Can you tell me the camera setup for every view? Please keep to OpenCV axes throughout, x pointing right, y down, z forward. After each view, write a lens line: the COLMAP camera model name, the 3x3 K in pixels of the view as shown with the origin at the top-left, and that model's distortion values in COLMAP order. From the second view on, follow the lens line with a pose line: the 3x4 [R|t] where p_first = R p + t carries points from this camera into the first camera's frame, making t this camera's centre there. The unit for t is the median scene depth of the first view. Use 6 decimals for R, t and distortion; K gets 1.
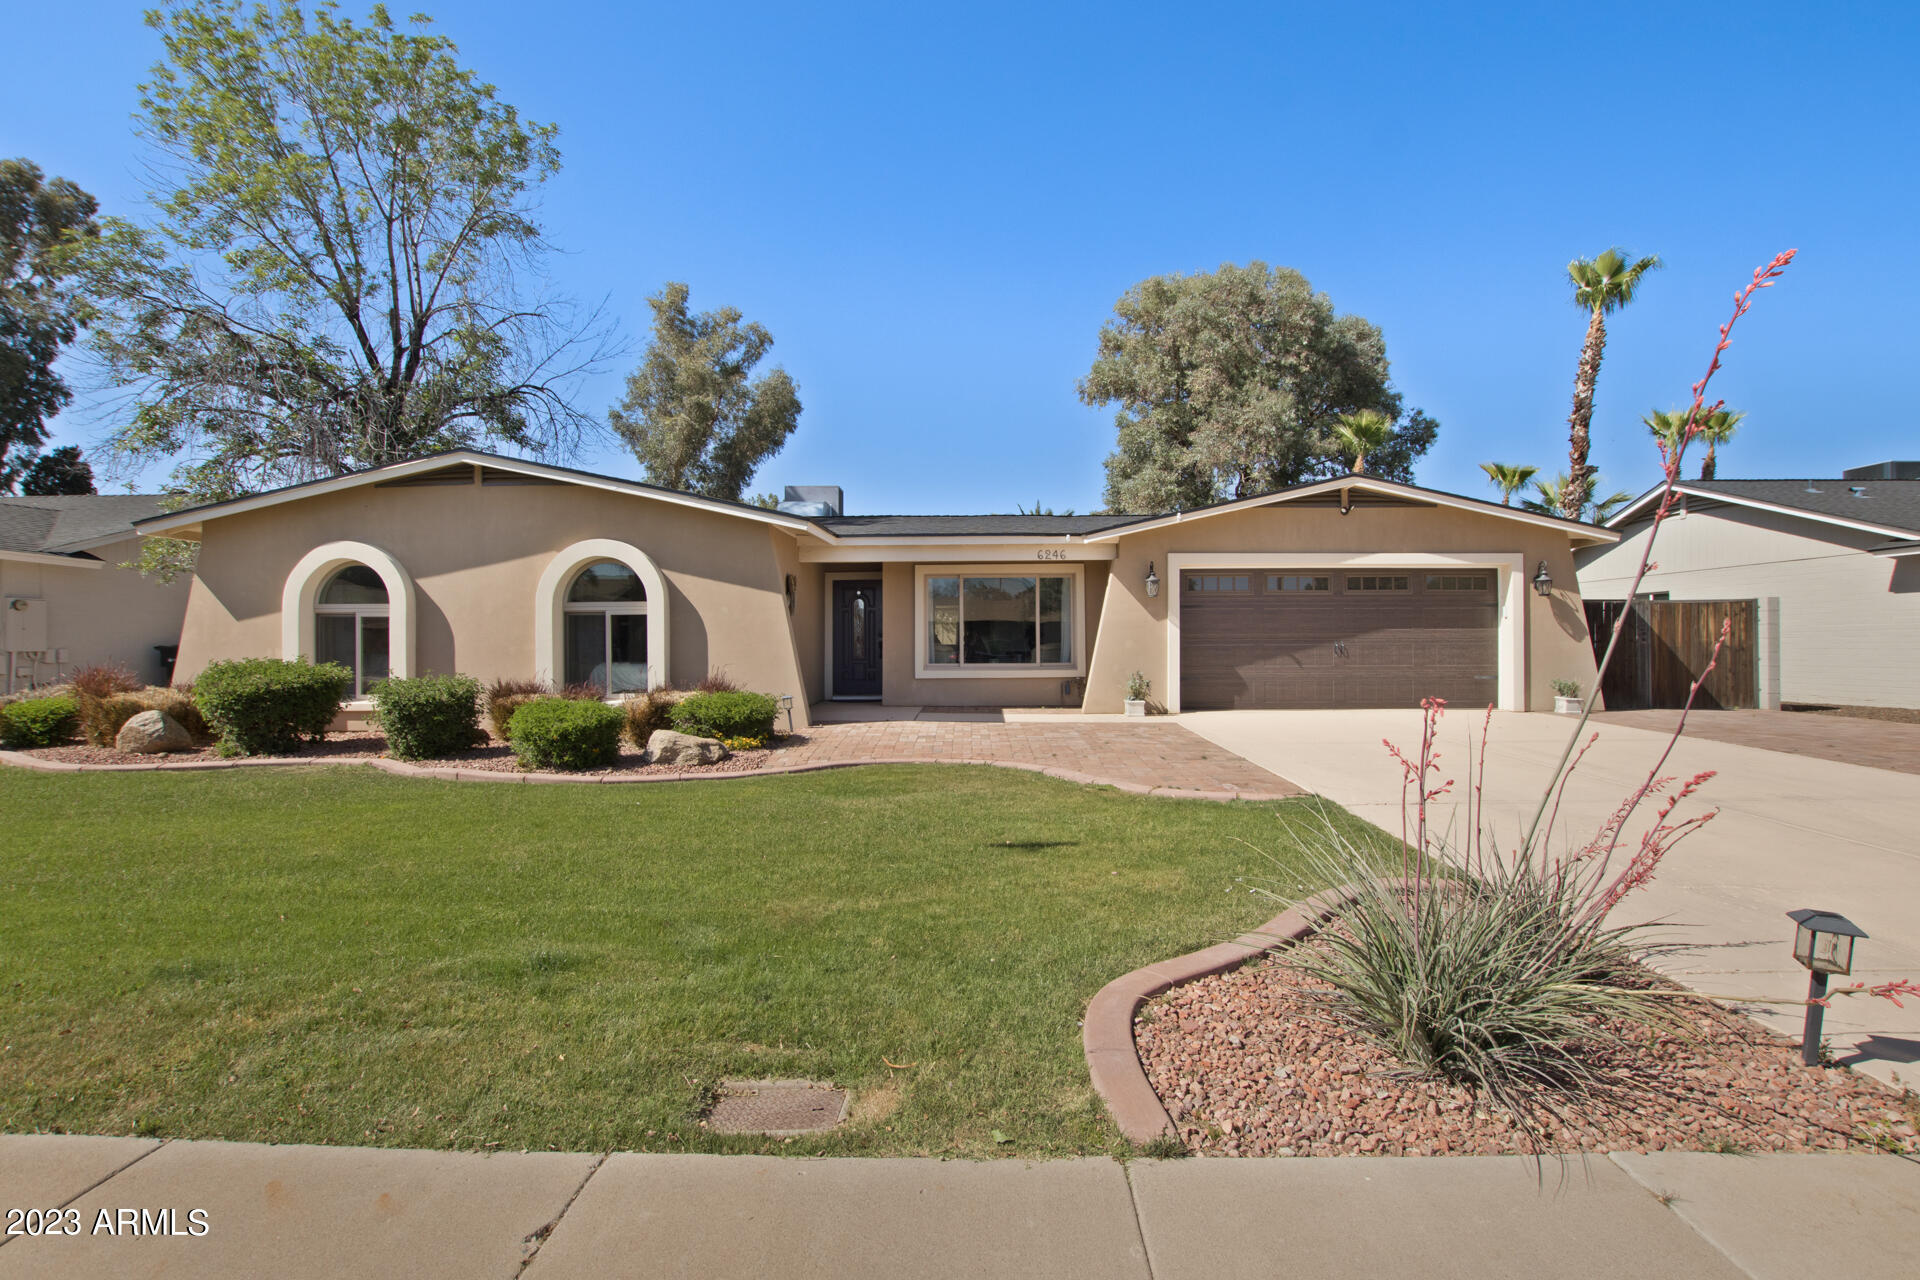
lens RADIAL K [[896.0, 0, 967.0], [0, 896.0, 640.6], [0, 0, 1]] dist [-0.032506, -0.000287]
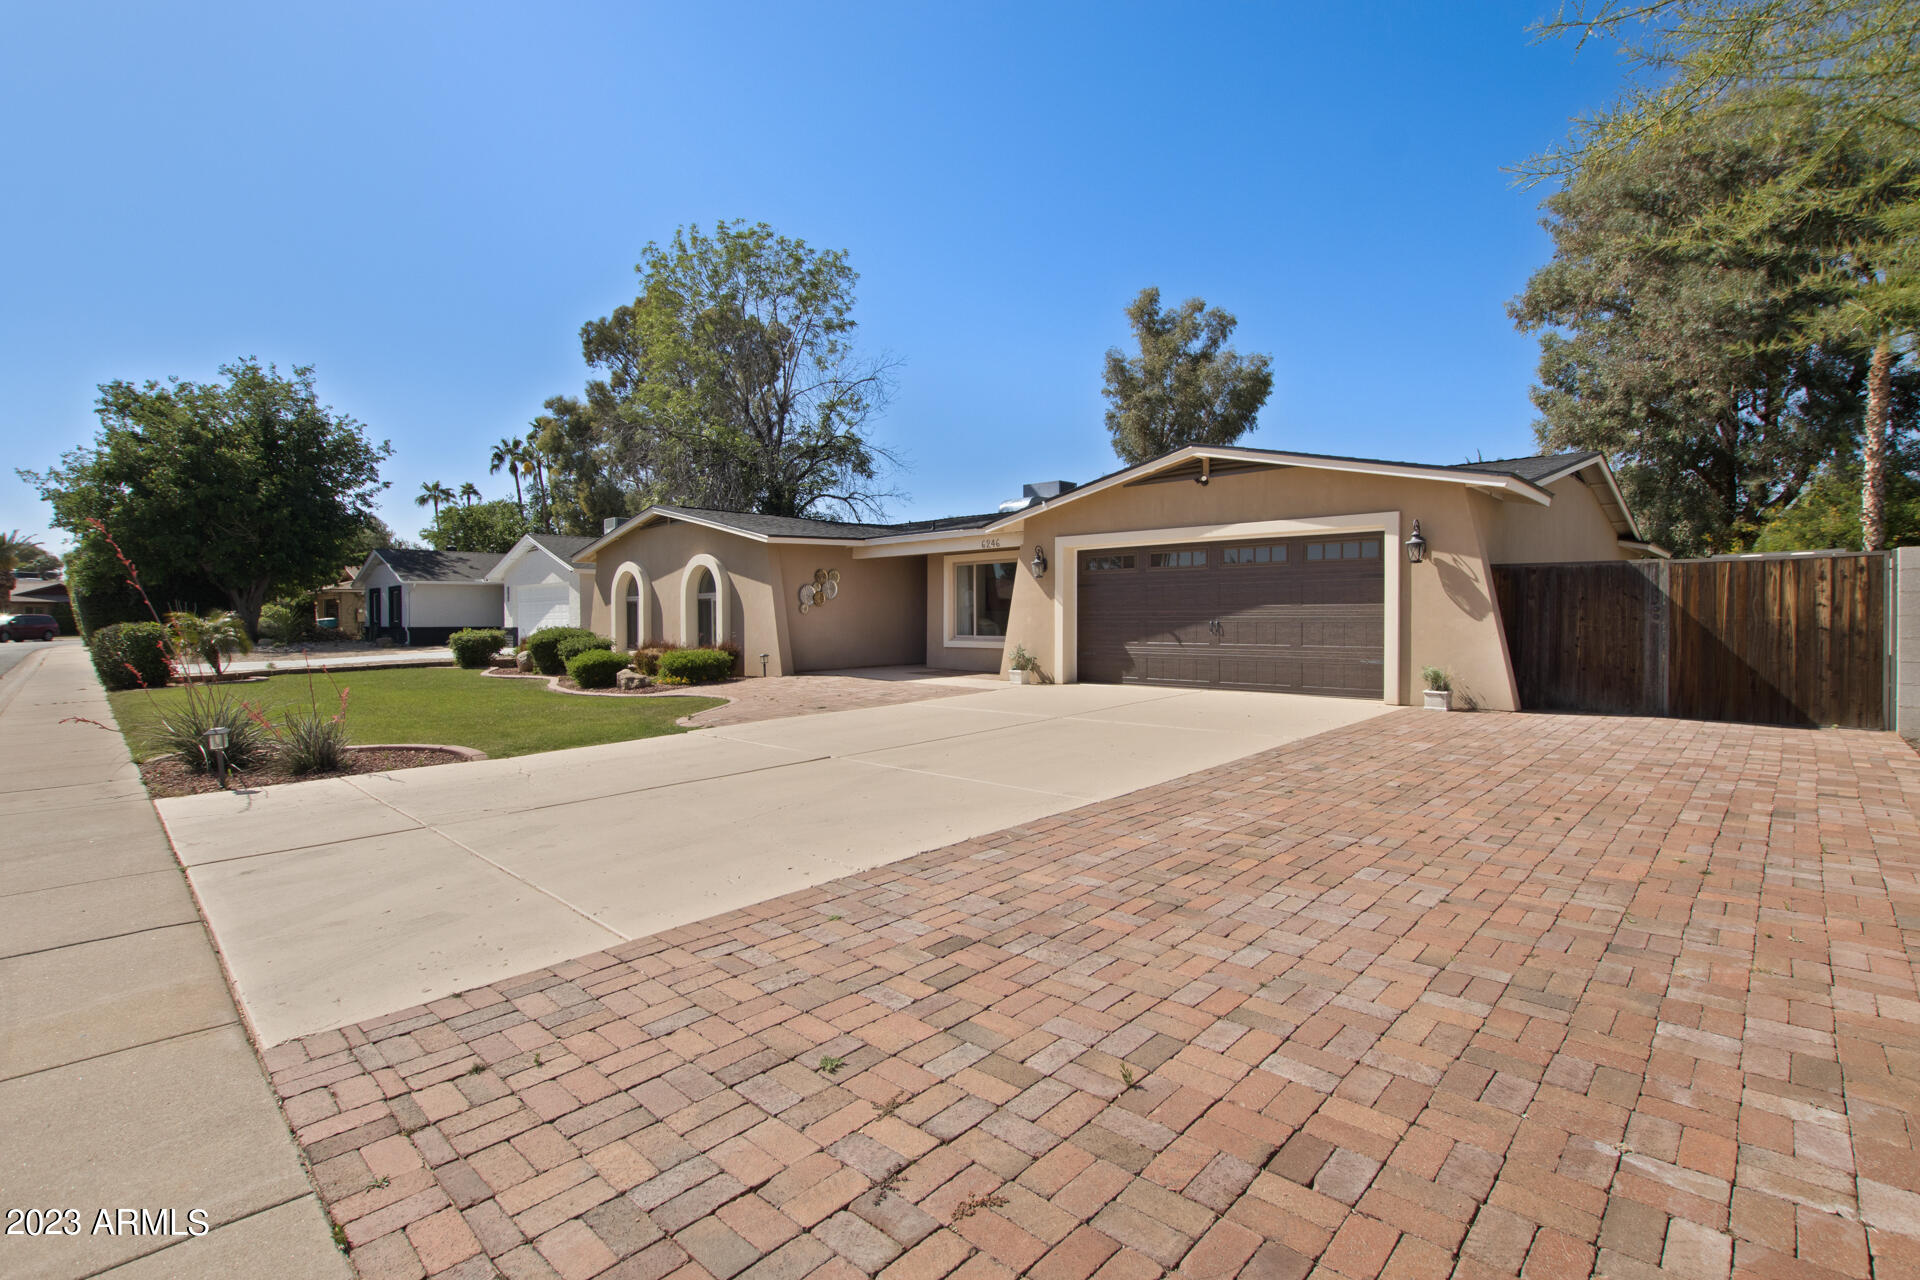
lens RADIAL K [[896.0, 0, 970.7], [0, 896.0, 632.0], [0, 0, 1]] dist [-0.032506, -0.000287]
pose [[0.729154, 0.012236, -0.684240, 0.873678], [0.003564, 0.999759, 0.021676, -0.006408], [0.684340, -0.018243, 0.728935, 0.127753]]
